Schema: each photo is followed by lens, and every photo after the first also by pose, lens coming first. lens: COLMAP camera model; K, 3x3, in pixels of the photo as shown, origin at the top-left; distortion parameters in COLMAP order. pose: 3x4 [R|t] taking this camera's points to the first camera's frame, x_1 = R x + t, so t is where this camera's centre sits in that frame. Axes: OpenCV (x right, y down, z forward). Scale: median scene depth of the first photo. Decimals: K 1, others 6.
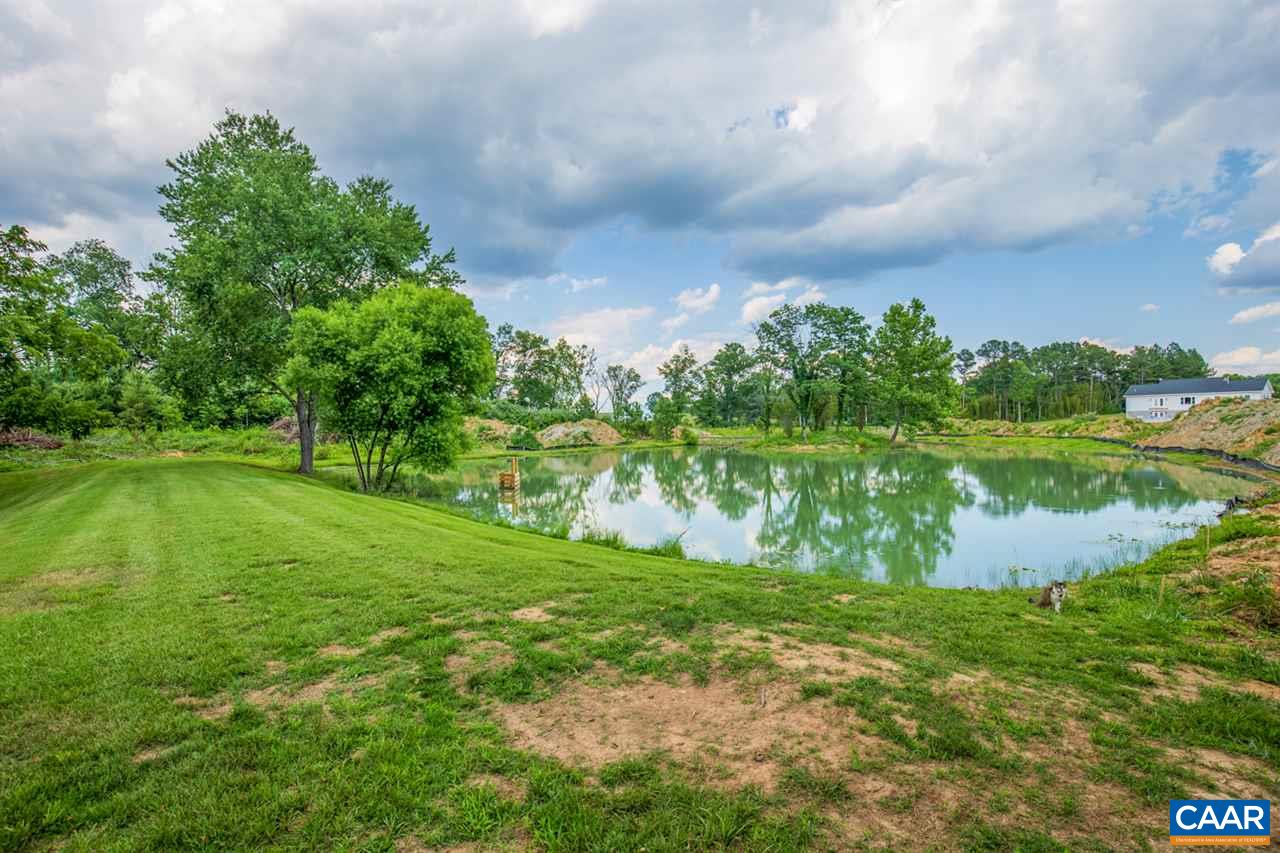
lens RADIAL K [[638.2, 0, 640.0], [0, 638.2, 426.5], [0, 0, 1]] dist [-0.028392, 0.000171]
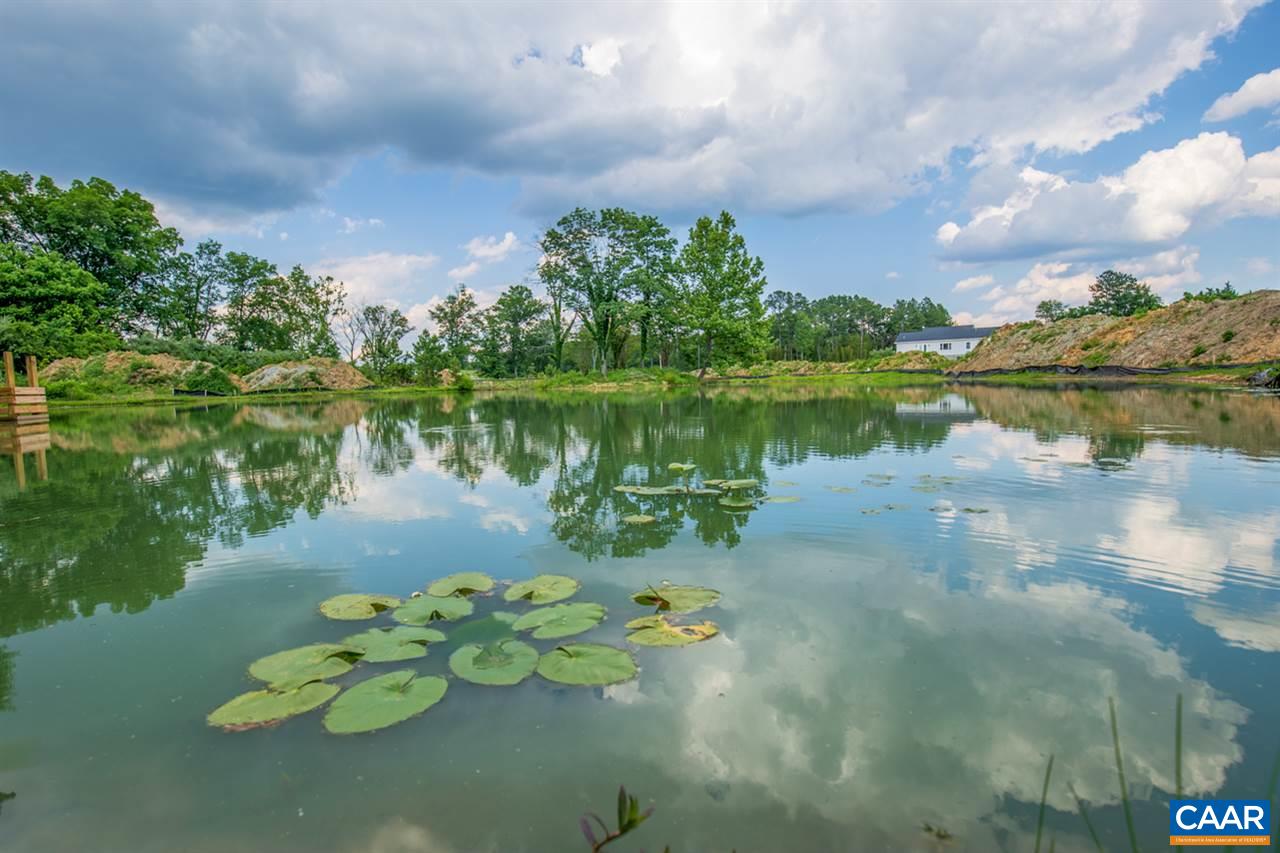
lens RADIAL K [[593.2, 0, 638.1], [0, 593.2, 423.6], [0, 0, 1]] dist [-0.024558, 0.000086]
pose [[0.946320, -0.032819, 0.321561, 0.037045], [0.021854, 0.999052, 0.037649, 0.037907], [-0.322492, -0.028600, 0.946140, 0.183955]]
